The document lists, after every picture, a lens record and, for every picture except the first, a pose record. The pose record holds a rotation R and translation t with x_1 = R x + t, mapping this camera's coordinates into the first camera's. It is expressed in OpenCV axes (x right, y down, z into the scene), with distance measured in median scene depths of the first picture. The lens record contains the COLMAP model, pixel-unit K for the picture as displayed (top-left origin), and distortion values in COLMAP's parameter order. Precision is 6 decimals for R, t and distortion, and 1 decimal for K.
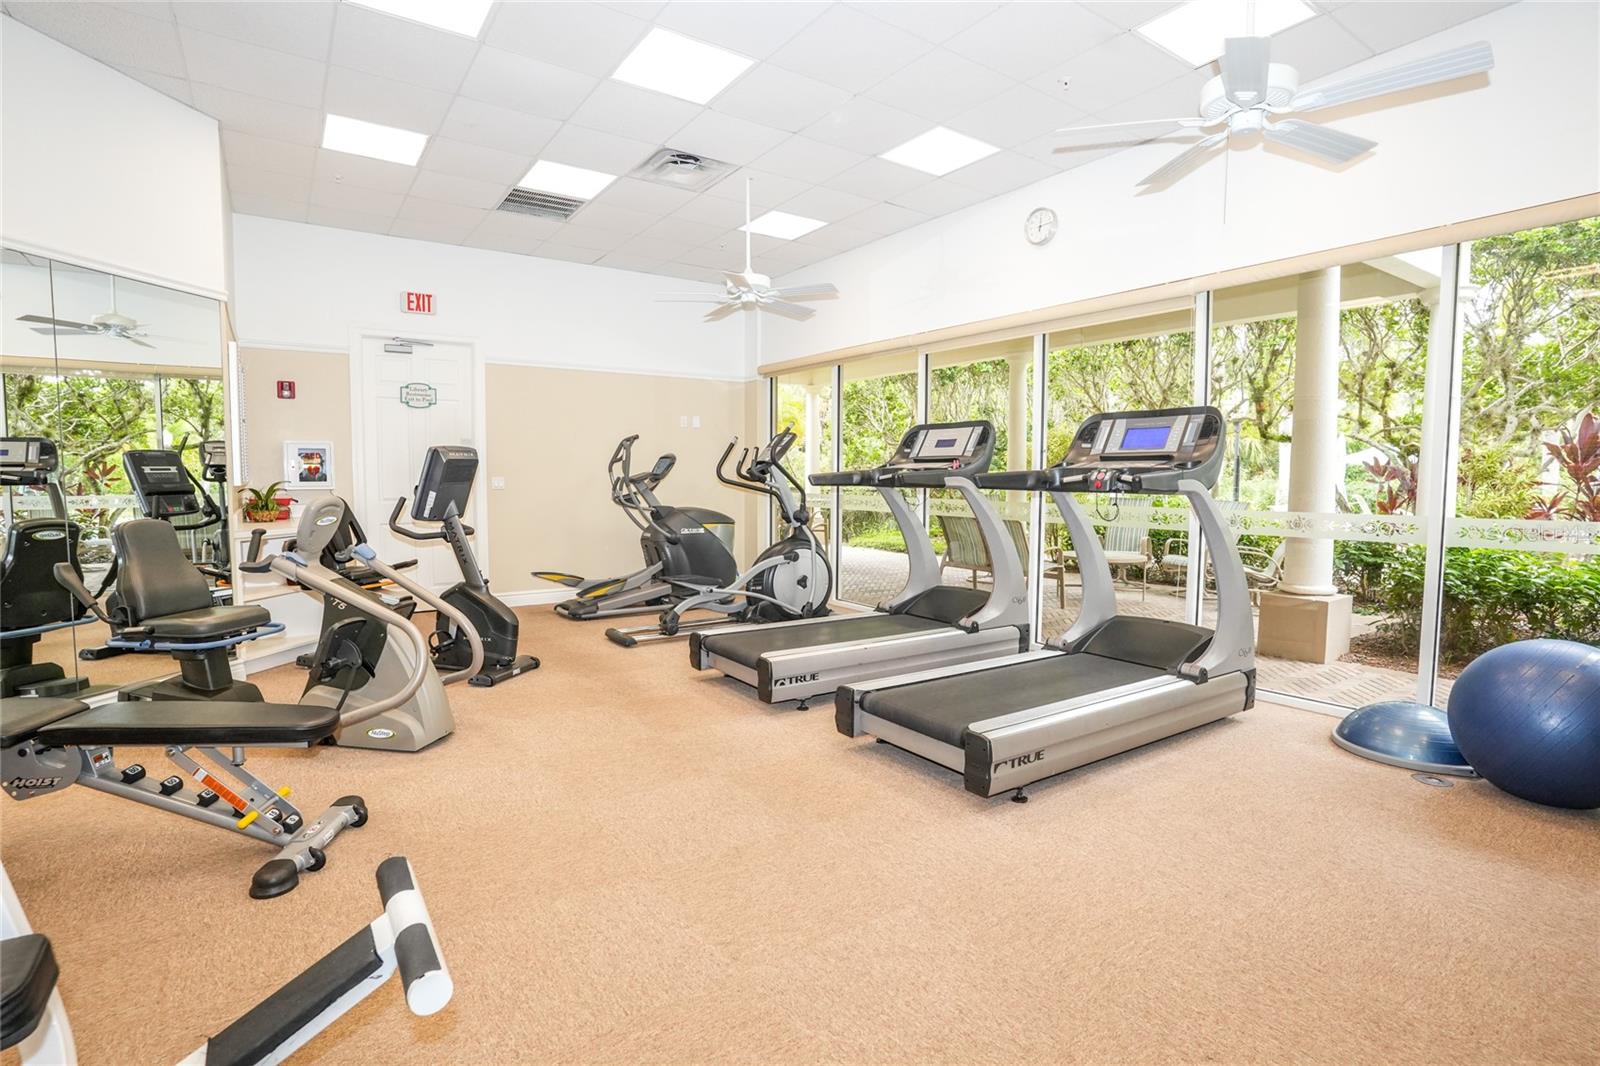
lens RADIAL K [[784.1, 0, 798.2], [0, 784.1, 529.8], [0, 0, 1]] dist [-0.040011, -0.000440]
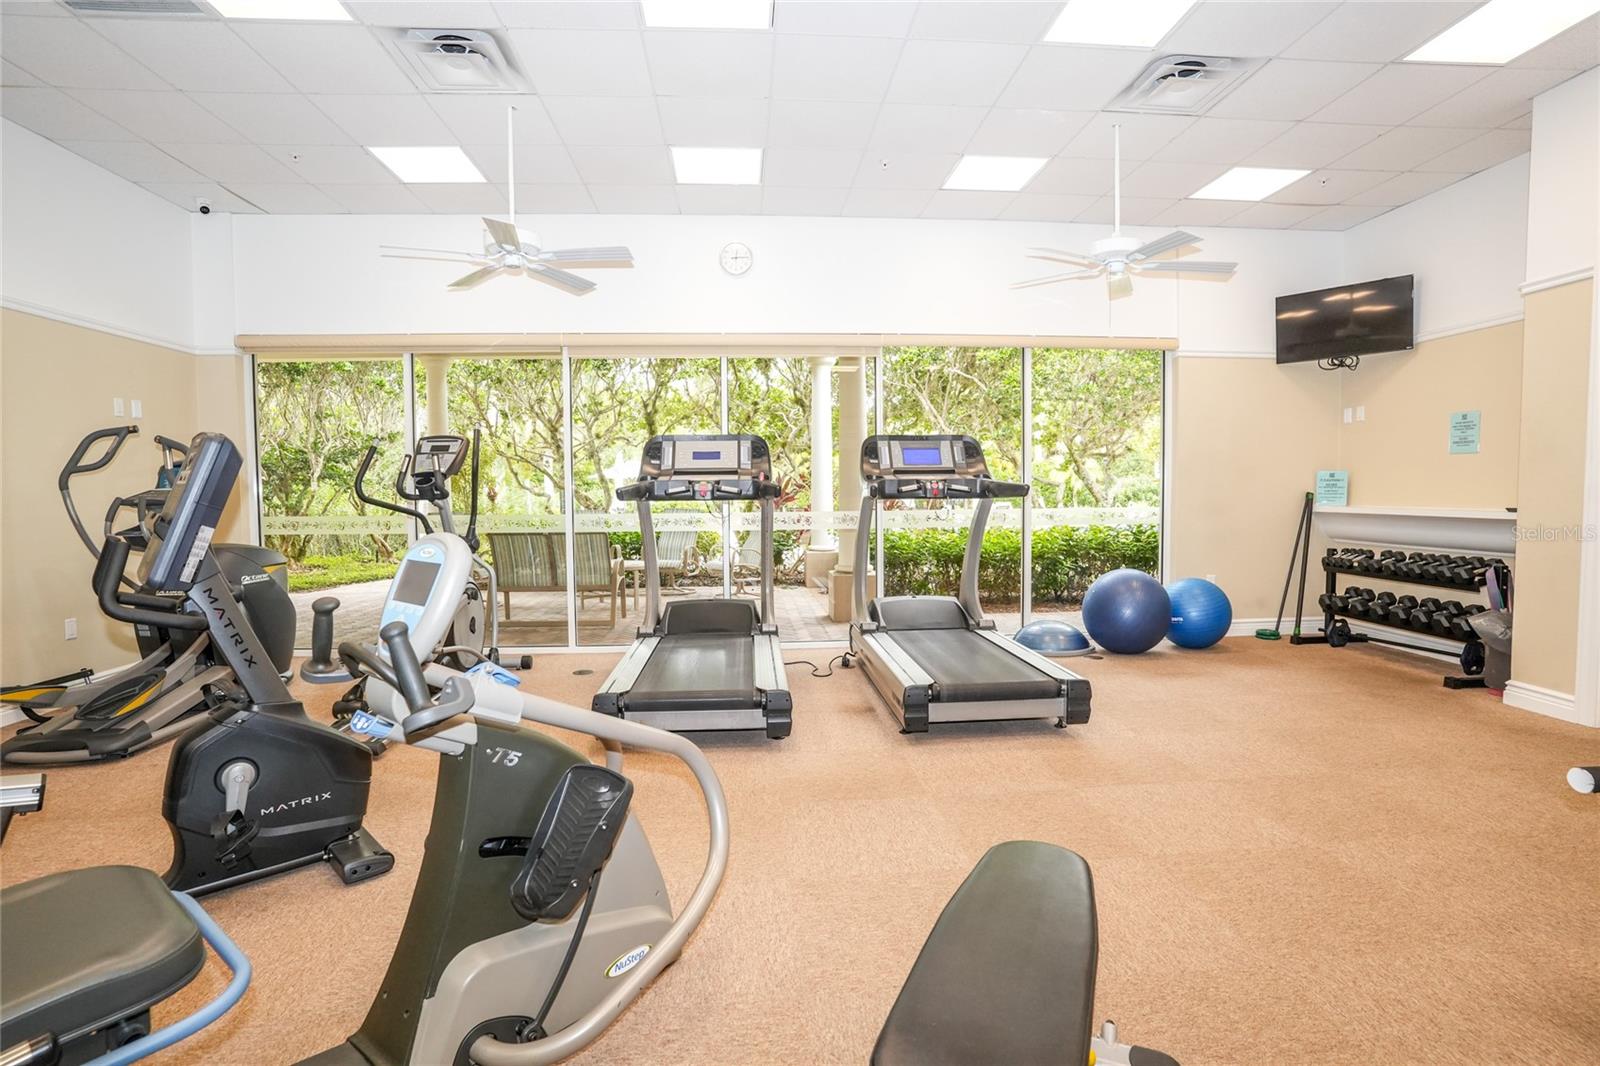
lens RADIAL K [[784.1, 0, 797.7], [0, 784.1, 530.9], [0, 0, 1]] dist [-0.040011, -0.000440]
pose [[0.507133, -0.055728, 0.860065, -0.598455], [0.070532, 0.997244, 0.023027, -0.028093], [-0.858977, 0.048984, 0.509665, 0.383447]]
